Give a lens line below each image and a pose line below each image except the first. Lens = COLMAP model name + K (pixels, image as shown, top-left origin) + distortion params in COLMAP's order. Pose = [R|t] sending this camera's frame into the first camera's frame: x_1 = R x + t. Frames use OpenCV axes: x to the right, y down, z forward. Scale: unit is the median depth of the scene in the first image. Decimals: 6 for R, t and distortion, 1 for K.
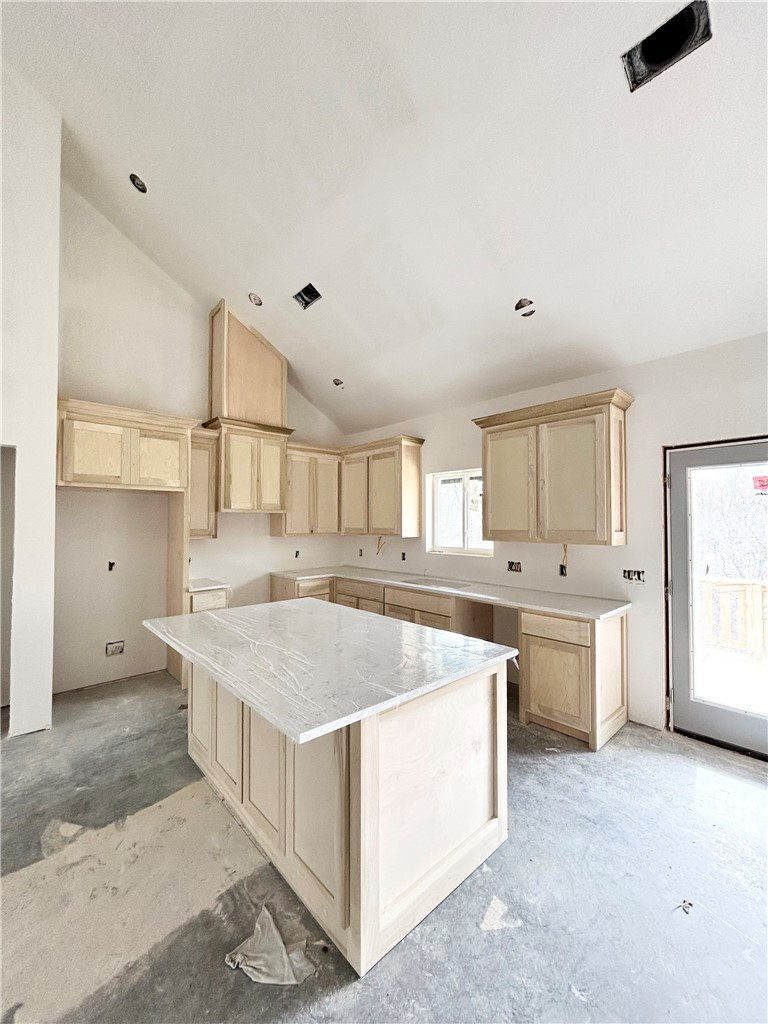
lens RADIAL K [[410.9, 0, 386.0], [0, 410.9, 513.4], [0, 0, 1]] dist [0.000769, -0.000479]
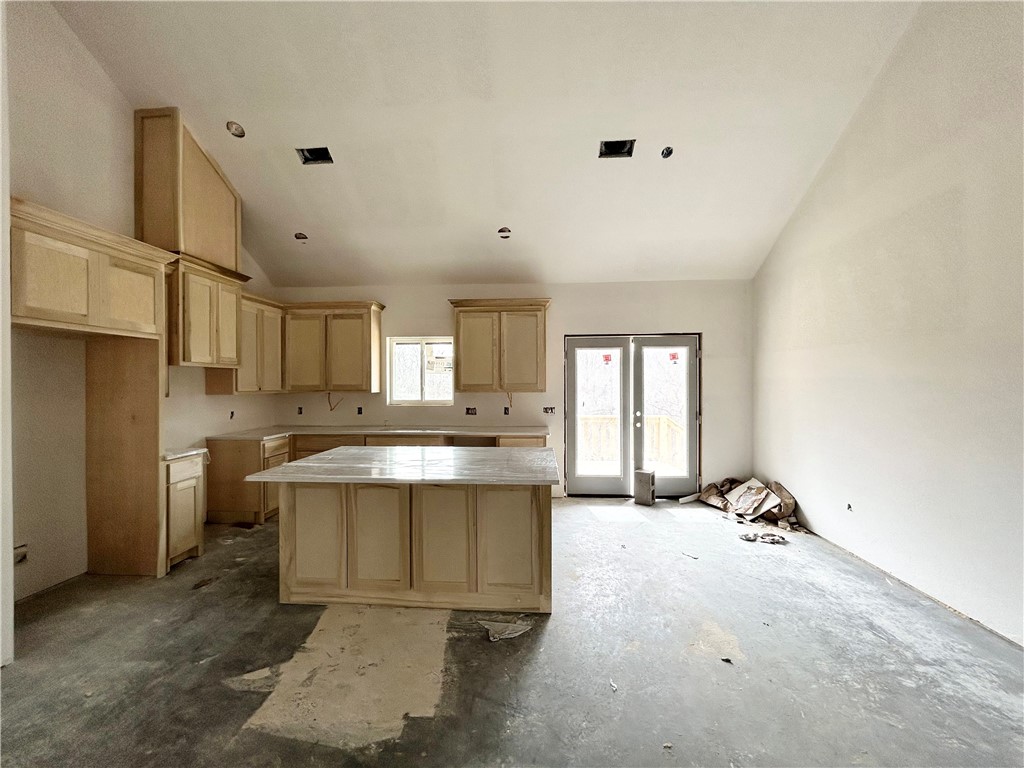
lens RADIAL K [[410.9, 0, 512.3], [0, 410.9, 383.7], [0, 0, 1]] dist [0.000769, -0.000479]
pose [[0.724650, -0.004020, 0.689105, -0.518780], [-0.010698, 0.999797, 0.017083, 0.012883], [-0.689034, -0.019751, 0.724460, -0.080583]]
